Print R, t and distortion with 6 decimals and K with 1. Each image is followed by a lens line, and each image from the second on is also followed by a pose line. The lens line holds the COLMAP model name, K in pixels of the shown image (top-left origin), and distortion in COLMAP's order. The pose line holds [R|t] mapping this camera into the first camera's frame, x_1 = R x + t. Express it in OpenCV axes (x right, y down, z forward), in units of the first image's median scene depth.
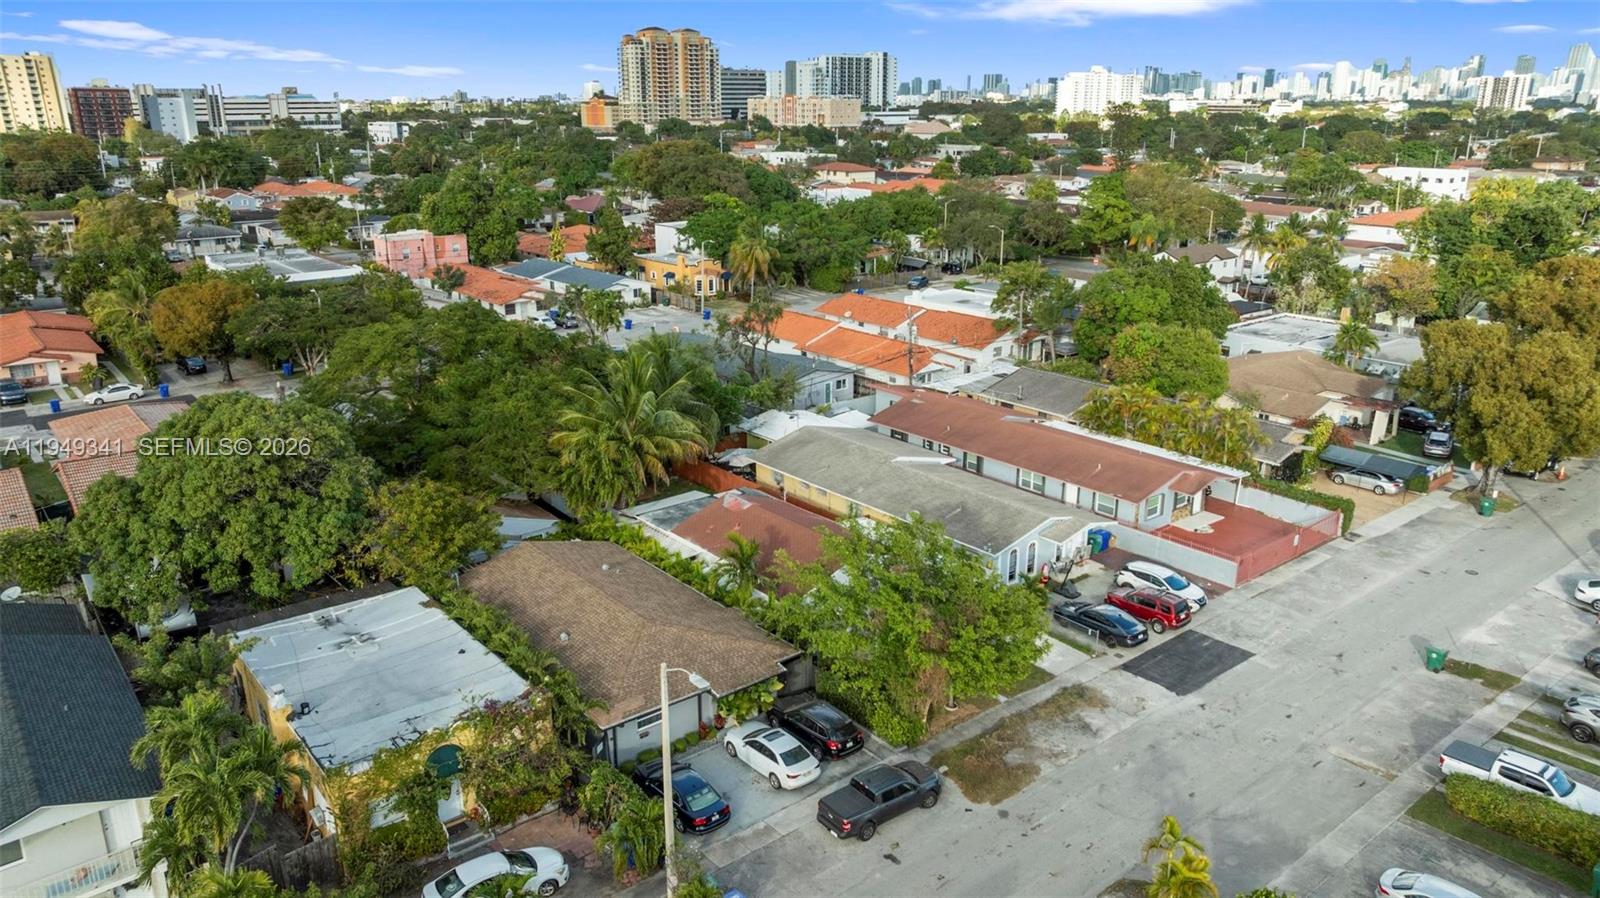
lens RADIAL K [[1130.7, 0, 802.7], [0, 1130.7, 455.6], [0, 0, 1]] dist [-0.062171, 0.066602]
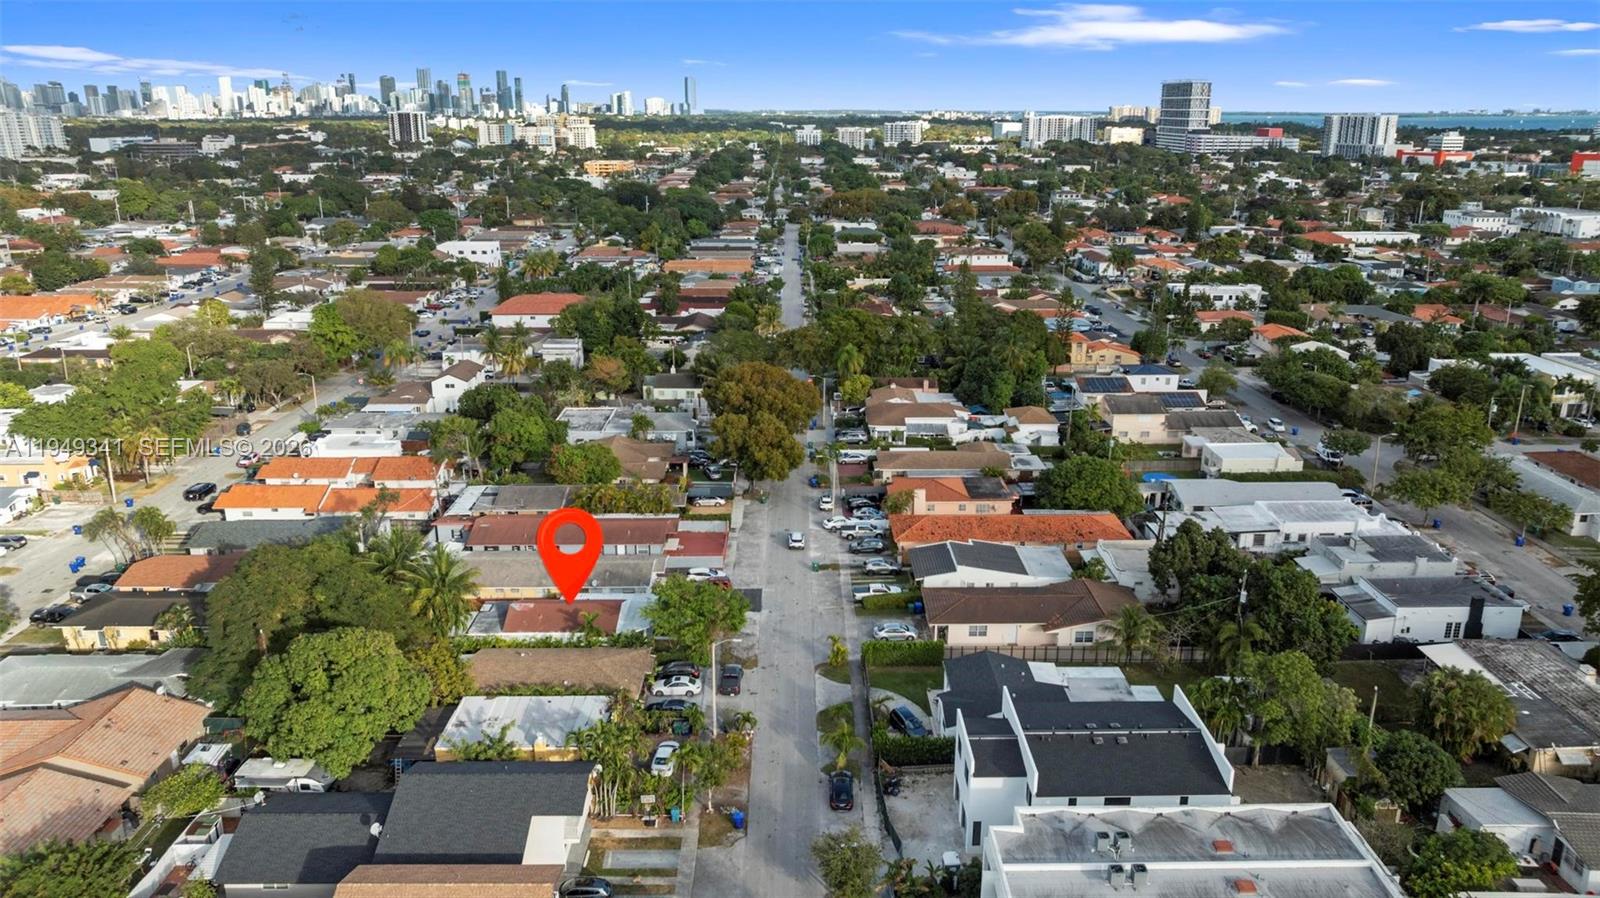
lens RADIAL K [[1130.7, 0, 802.7], [0, 1130.7, 455.6], [0, 0, 1]] dist [-0.062171, 0.066602]
pose [[0.625234, -0.232077, 0.745133, -0.825288], [0.237372, 0.966079, 0.101715, -0.208230], [-0.743463, 0.113278, 0.659113, -0.441349]]
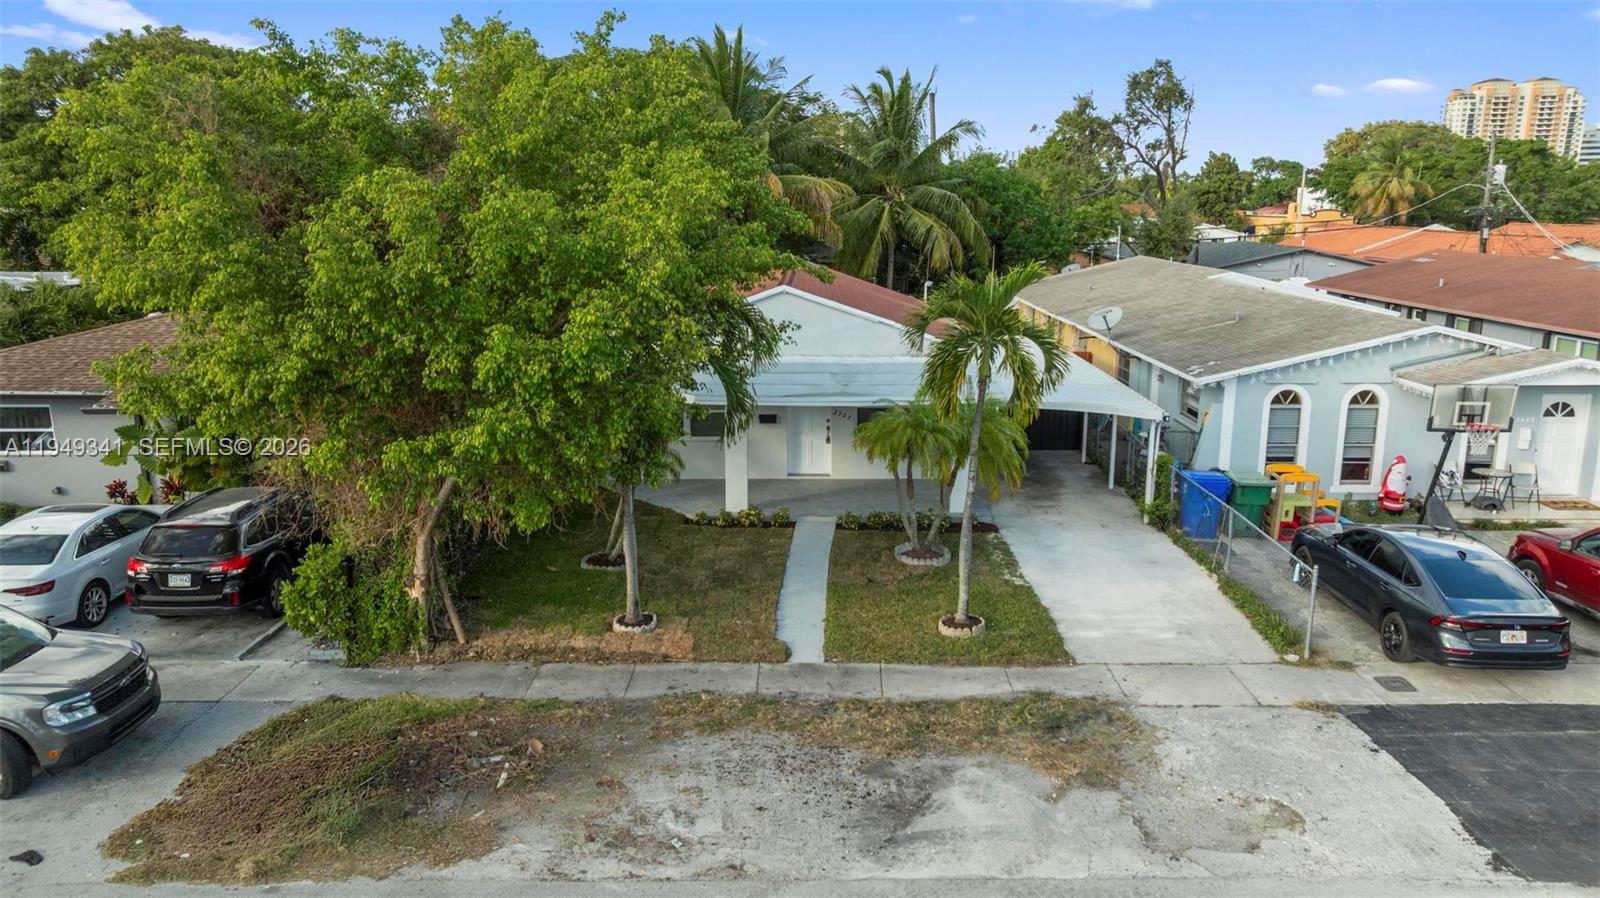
lens RADIAL K [[1130.7, 0, 802.7], [0, 1130.7, 455.6], [0, 0, 1]] dist [-0.062171, 0.066602]
pose [[0.769595, 0.139037, -0.623211, 0.215939], [-0.192718, 0.981068, -0.019111, 0.102997], [0.608755, 0.134812, 0.781820, 0.461570]]
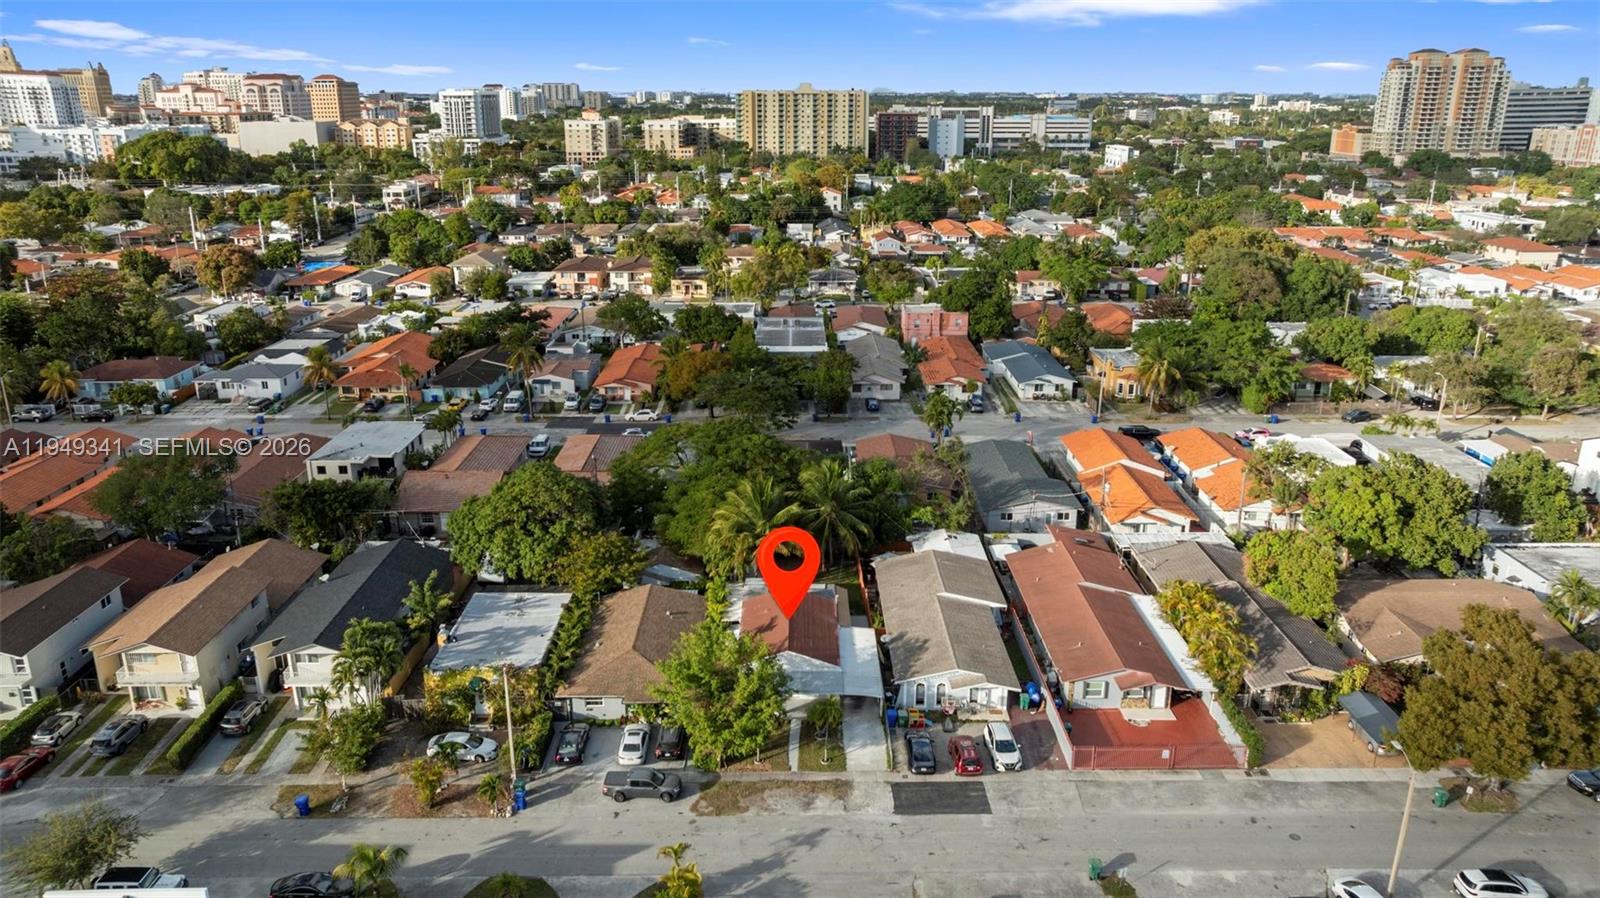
lens RADIAL K [[1130.7, 0, 802.7], [0, 1130.7, 455.6], [0, 0, 1]] dist [-0.062171, 0.066602]
pose [[0.774117, 0.194540, -0.602410, 0.621173], [-0.188441, 0.979286, 0.074095, -0.191845], [0.604346, 0.056160, 0.794740, -0.139036]]
